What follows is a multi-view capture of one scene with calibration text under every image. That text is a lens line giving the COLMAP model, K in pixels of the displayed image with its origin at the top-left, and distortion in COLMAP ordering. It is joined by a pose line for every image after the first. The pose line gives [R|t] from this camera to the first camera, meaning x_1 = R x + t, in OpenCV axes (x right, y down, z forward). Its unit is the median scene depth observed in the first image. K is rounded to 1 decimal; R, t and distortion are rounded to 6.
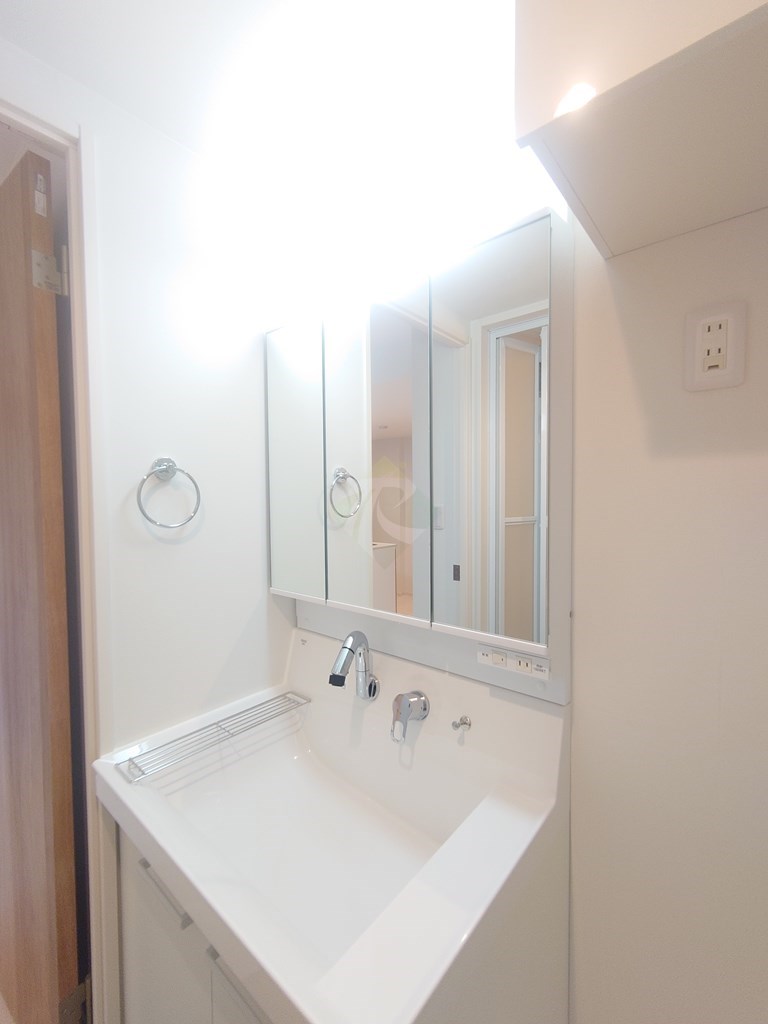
lens RADIAL K [[444.9, 0, 383.3], [0, 444.9, 512.9], [0, 0, 1]] dist [0.009701, -0.002006]
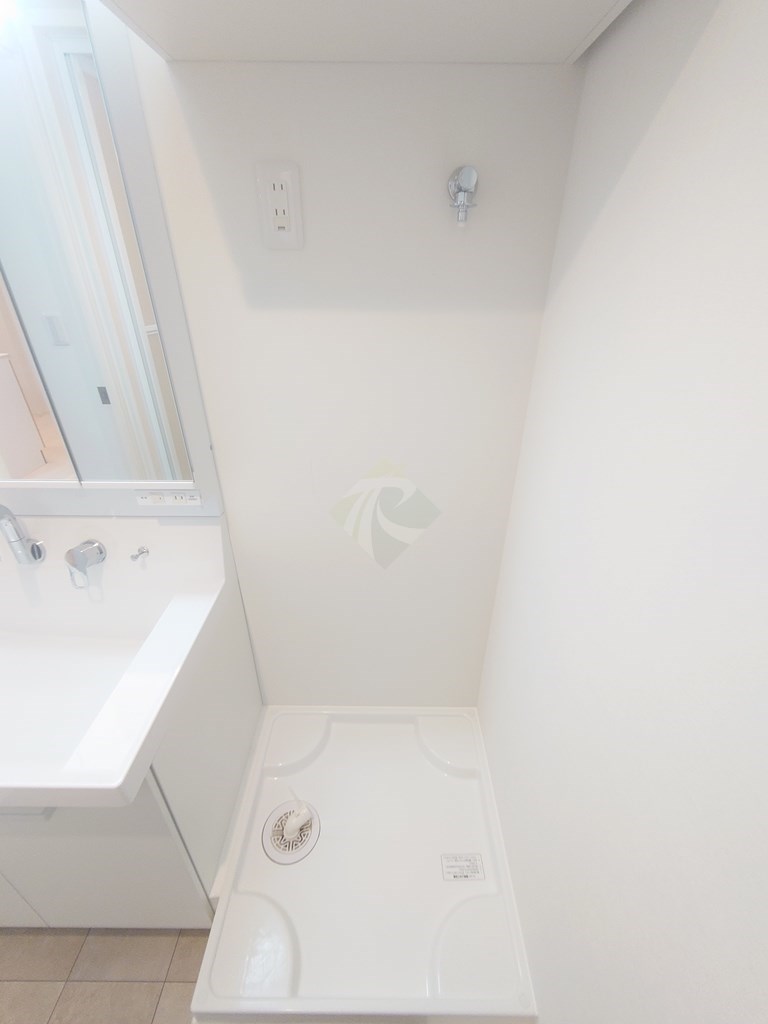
lens RADIAL K [[444.9, 0, 383.5], [0, 444.9, 511.9], [0, 0, 1]] dist [0.009701, -0.002006]
pose [[0.767157, -0.305037, 0.564290, 0.040105], [0.019332, 0.890291, 0.454981, -0.138864], [-0.641169, -0.338133, 0.688890, -0.166888]]
